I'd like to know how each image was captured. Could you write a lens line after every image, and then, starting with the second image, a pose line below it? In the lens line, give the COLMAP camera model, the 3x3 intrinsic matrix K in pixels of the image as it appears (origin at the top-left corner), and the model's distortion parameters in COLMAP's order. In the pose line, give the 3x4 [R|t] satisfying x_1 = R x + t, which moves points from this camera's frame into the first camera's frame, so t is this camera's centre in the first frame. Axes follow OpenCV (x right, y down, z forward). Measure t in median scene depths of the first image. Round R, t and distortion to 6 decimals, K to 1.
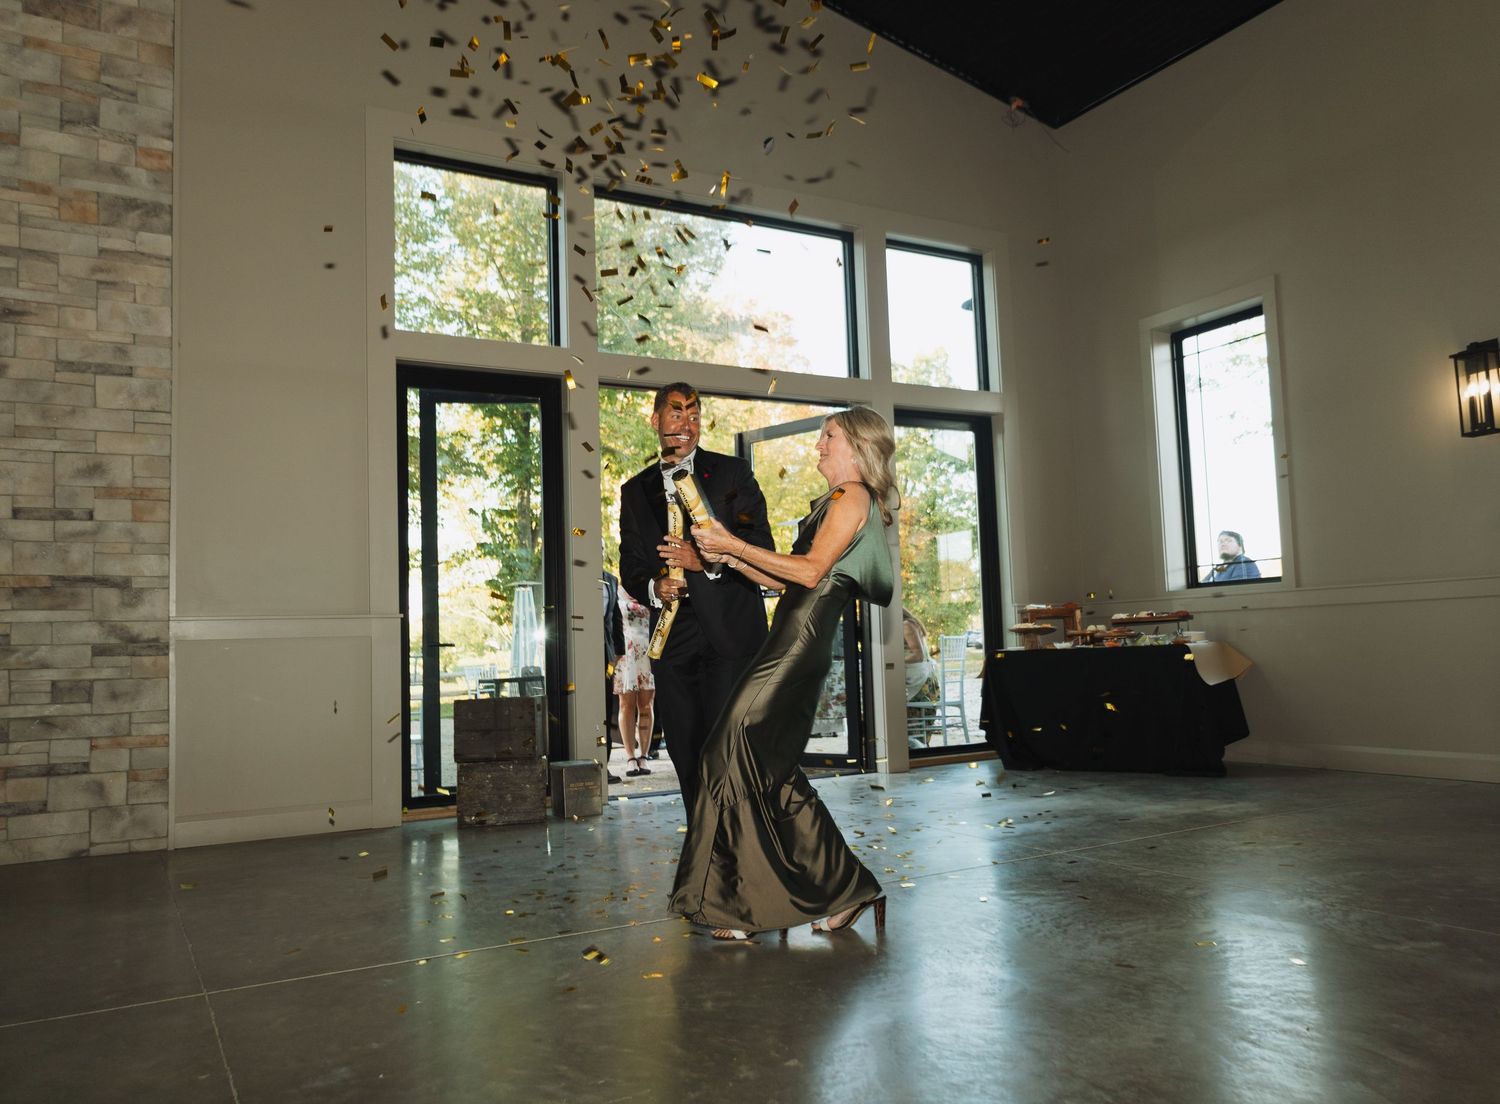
lens RADIAL K [[1143.5, 0, 762.0], [0, 1143.5, 558.2], [0, 0, 1]] dist [-0.005566, 0.009044]
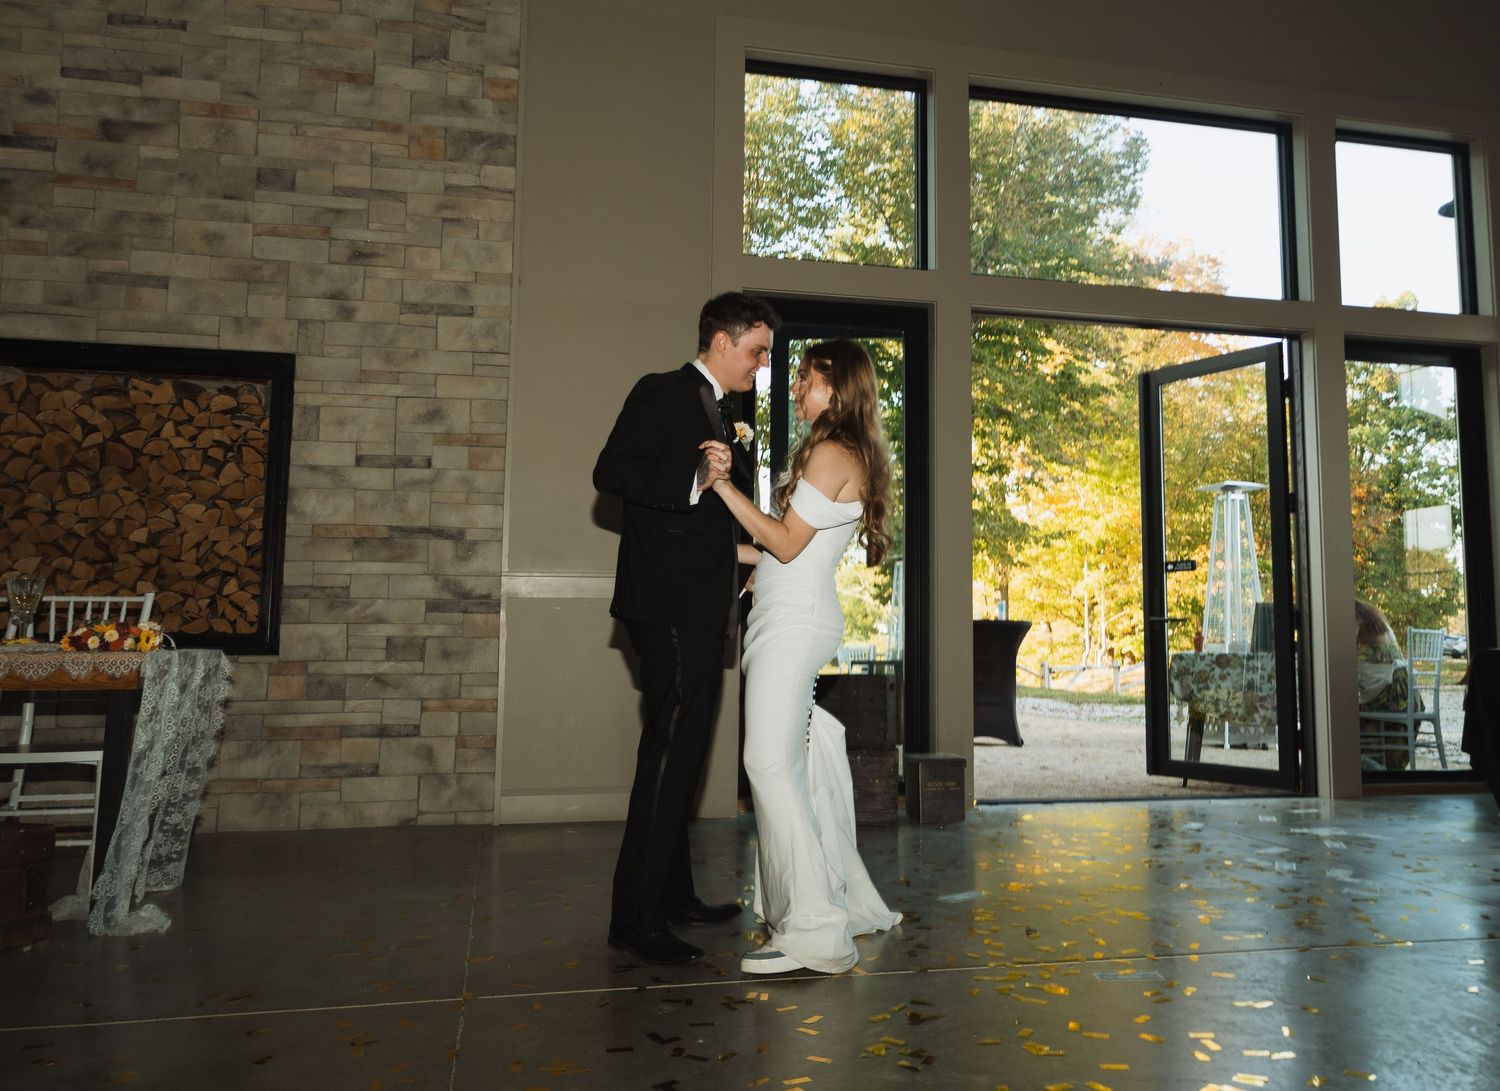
lens RADIAL K [[1254.9, 0, 816.3], [0, 1254.9, 490.8], [0, 0, 1]] dist [0.013755, -0.007473]
pose [[0.959349, 0.002677, -0.282209, 0.015836], [-0.013085, 0.999302, -0.035002, 0.017400], [0.281918, 0.037272, 0.958714, 0.088653]]
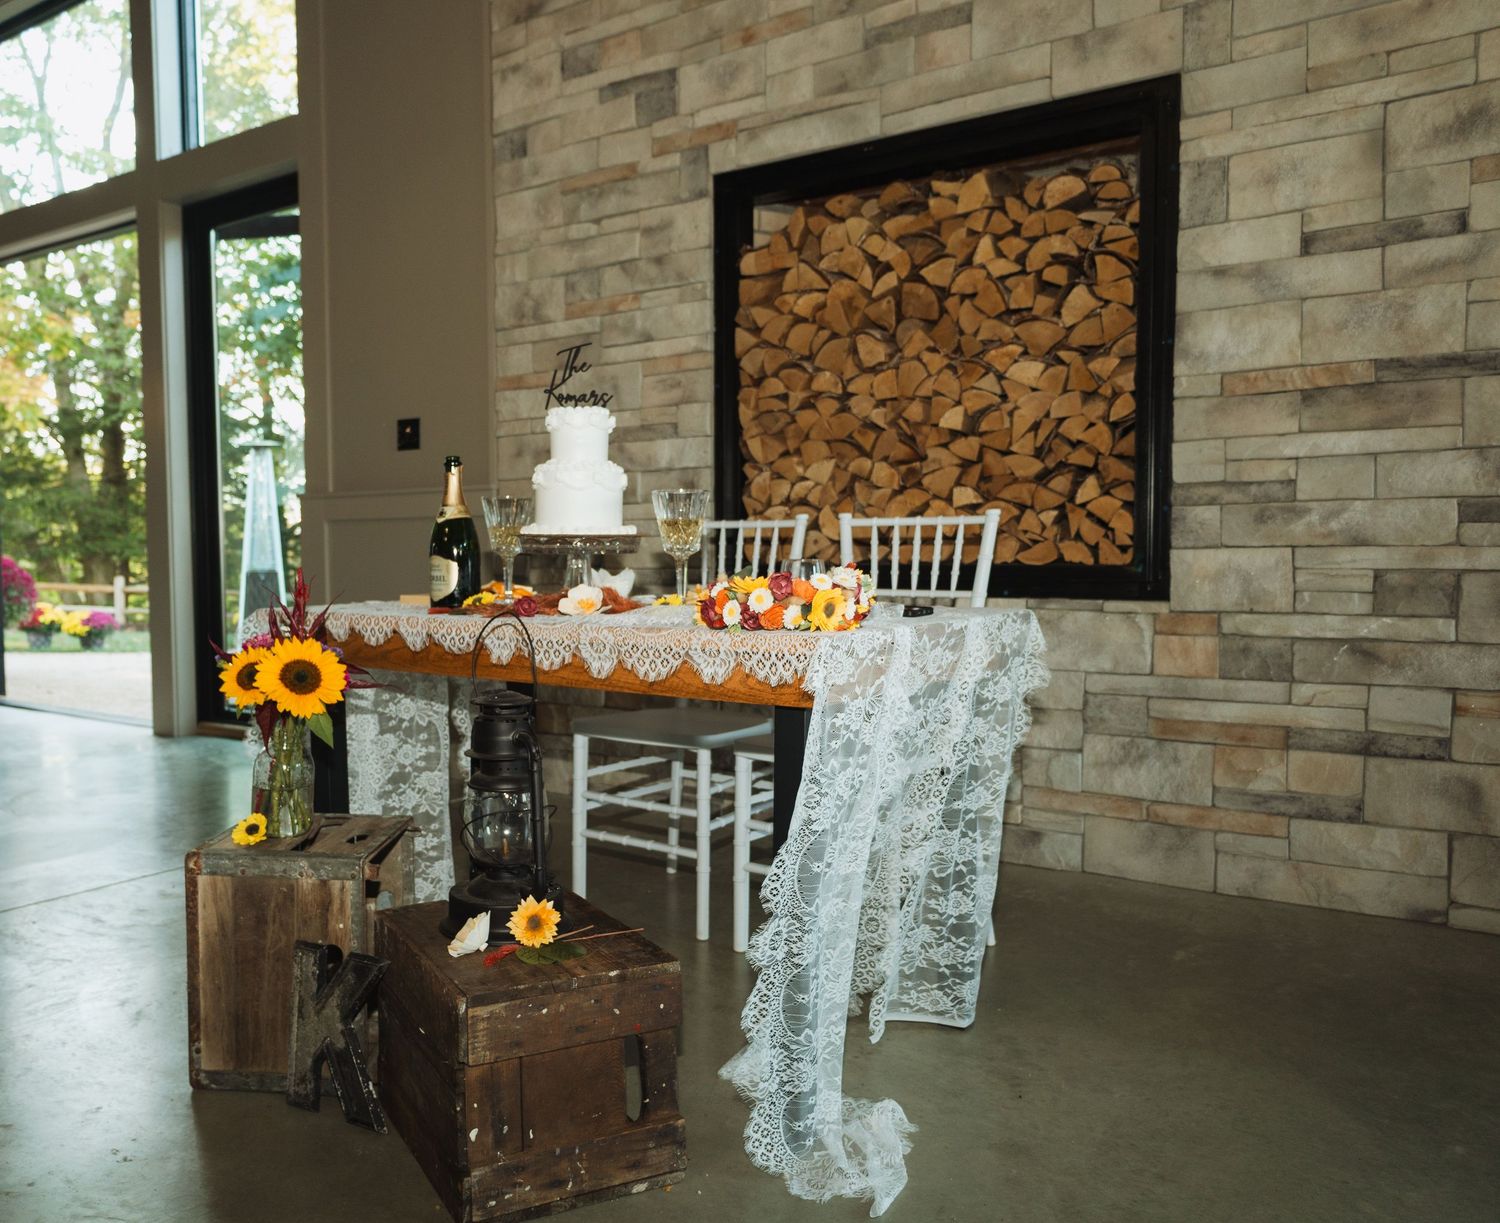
lens RADIAL K [[1211.6, 0, 594.1], [0, 1211.6, 616.2], [0, 0, 1]] dist [-0.002337, 0.010709]
pose [[0.392922, 0.081313, -0.915970, -0.251704], [0.068218, 0.990761, 0.117216, 0.039341], [0.917038, -0.108542, 0.383744, 0.453583]]
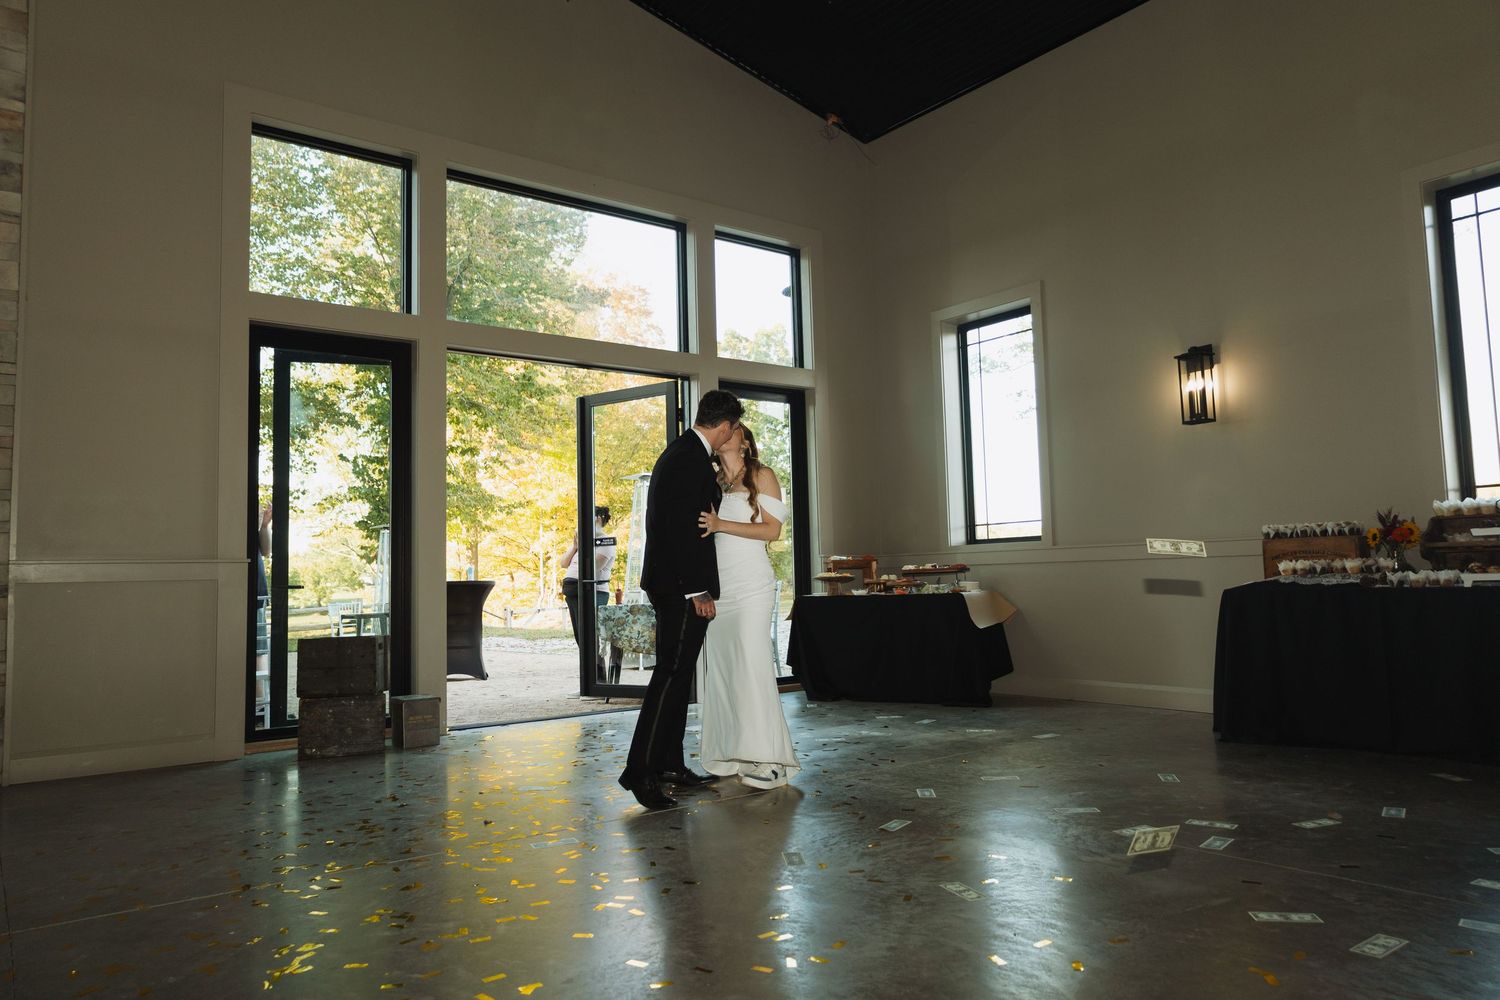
lens RADIAL K [[1015.9, 0, 750.0], [0, 1015.9, 500.0], [0, 0, 1]] dist [0.001798, 0.000903]
pose [[0.991728, 0.018633, 0.126994, 0.029750], [-0.017900, 0.999816, -0.006909, -0.009870], [-0.127100, 0.004579, 0.991879, -0.001450]]
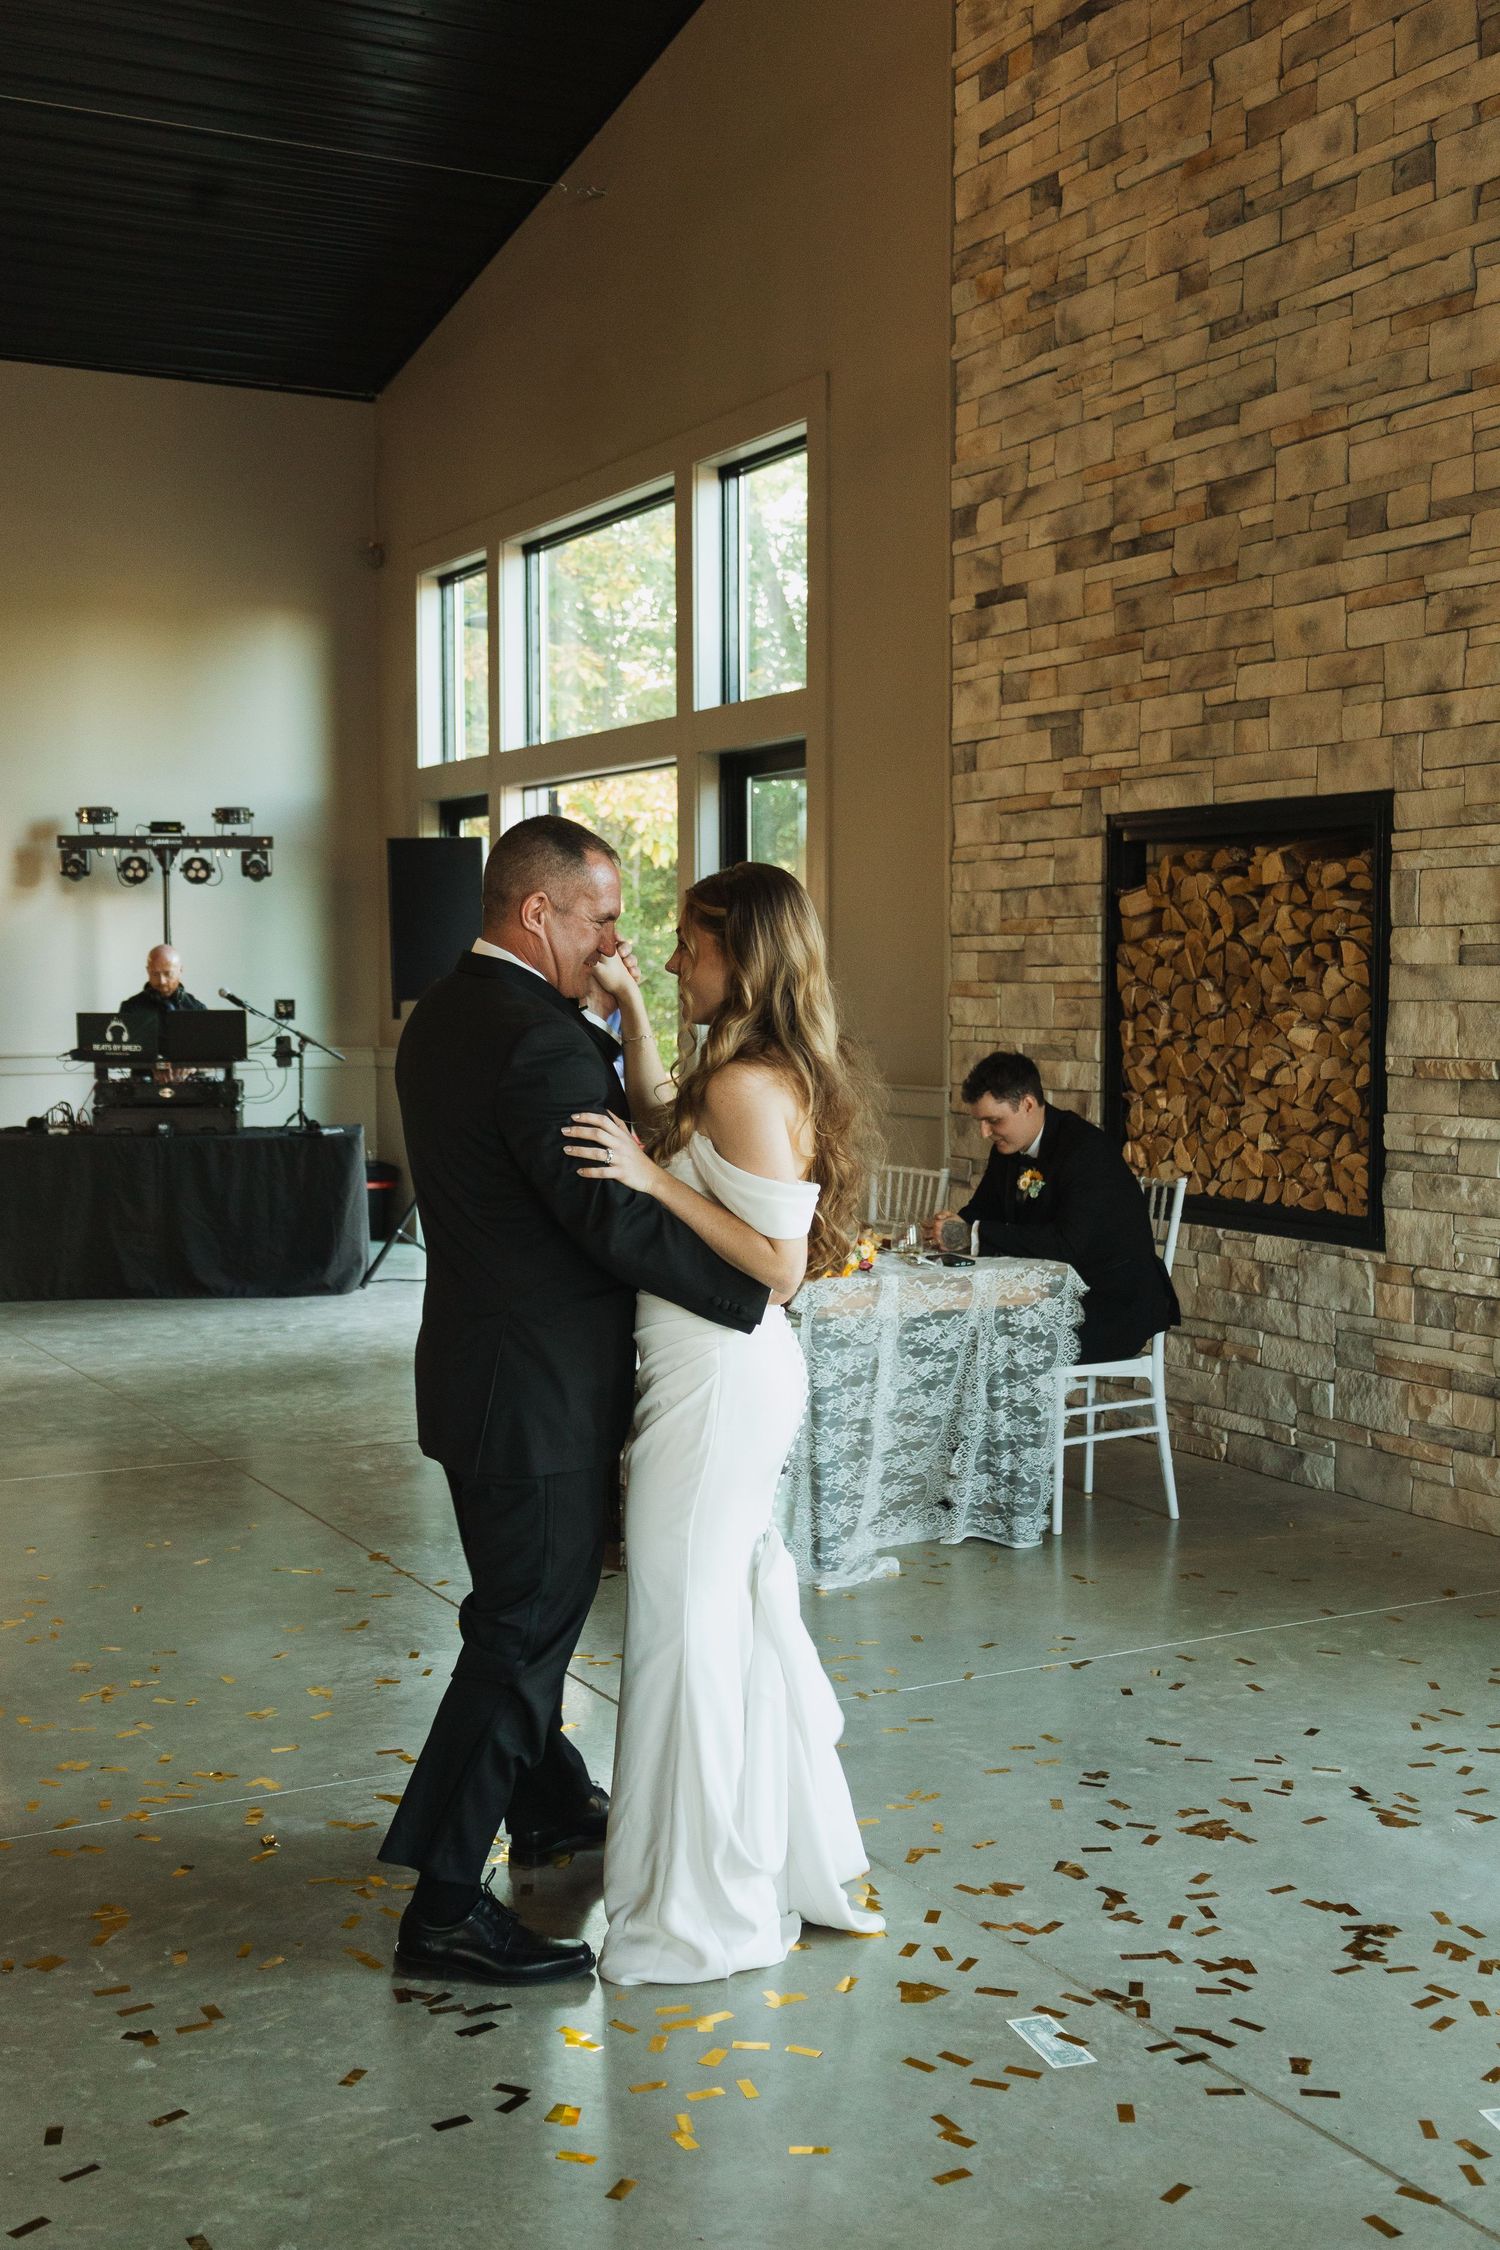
lens RADIAL K [[2453.4, 0, 798.0], [0, 2453.4, 1096.7], [0, 0, 1]] dist [0.049927, -0.010957]
pose [[-0.004897, 0.085132, -0.996358, 0.612918], [0.080513, 0.993168, 0.084464, -0.097606], [0.996742, -0.079806, -0.011717, 0.630521]]
